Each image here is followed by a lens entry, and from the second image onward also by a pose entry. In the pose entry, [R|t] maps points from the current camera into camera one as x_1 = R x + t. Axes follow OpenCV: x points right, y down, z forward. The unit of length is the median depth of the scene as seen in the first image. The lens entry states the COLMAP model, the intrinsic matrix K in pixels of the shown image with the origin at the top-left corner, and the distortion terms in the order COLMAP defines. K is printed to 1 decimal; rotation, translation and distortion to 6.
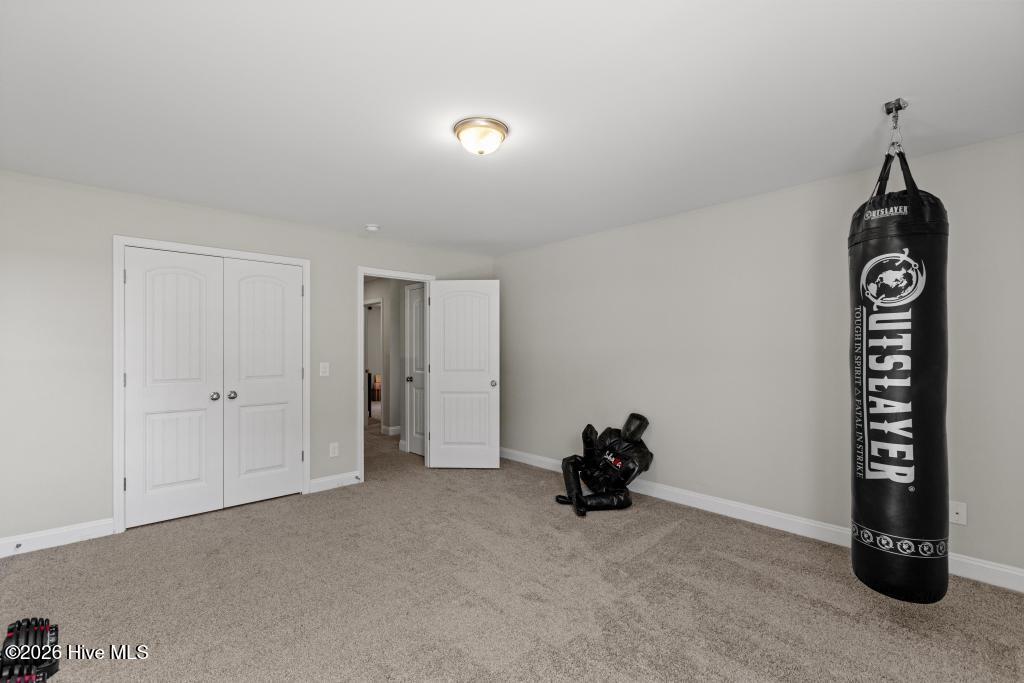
lens RADIAL K [[460.6, 0, 514.5], [0, 460.6, 345.6], [0, 0, 1]] dist [-0.001476, 0.000120]
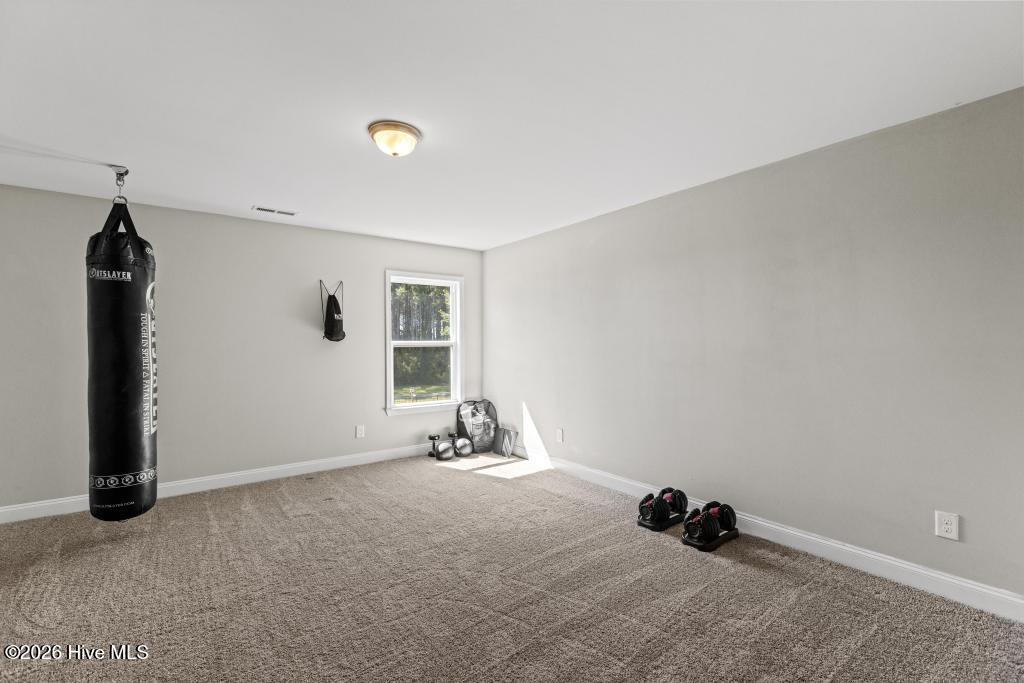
lens RADIAL K [[460.6, 0, 514.5], [0, 460.6, 345.6], [0, 0, 1]] dist [-0.001476, 0.000120]
pose [[-0.991783, -0.010150, 0.127529, -0.556817], [-0.008803, 0.999899, 0.011126, -0.014246], [-0.127629, 0.009912, -0.991772, 2.298374]]
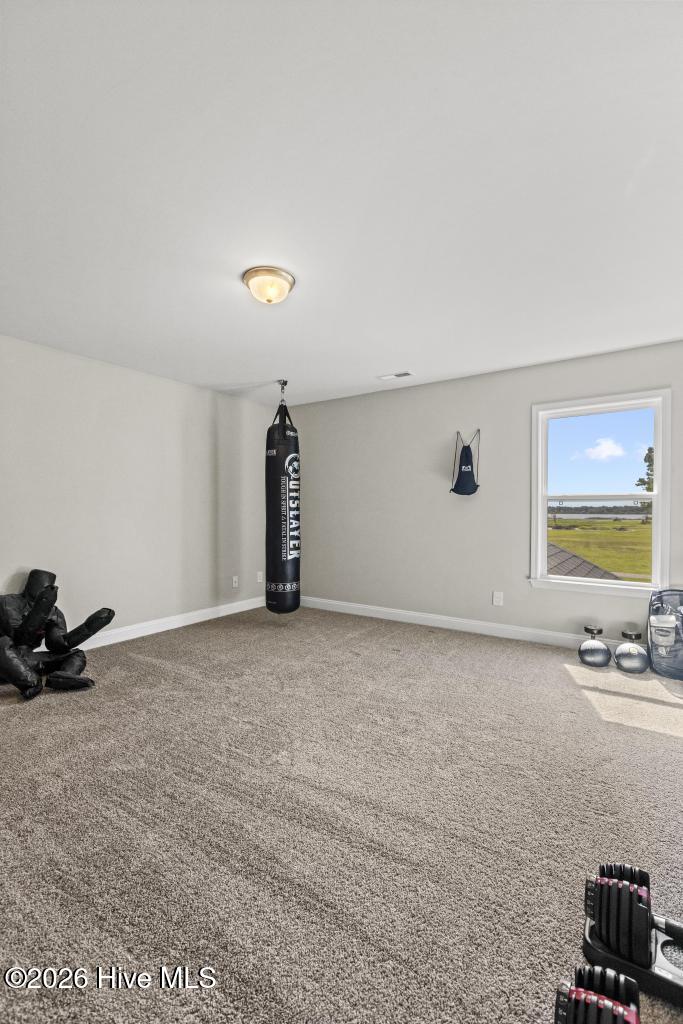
lens RADIAL K [[460.6, 0, 339.5], [0, 460.6, 519.4], [0, 0, 1]] dist [-0.001476, 0.000120]
pose [[-0.186037, -0.040774, 0.981696, -1.334581], [-0.000932, 0.999145, 0.041322, 0.020796], [-0.982542, 0.006772, -0.185916, 1.165711]]
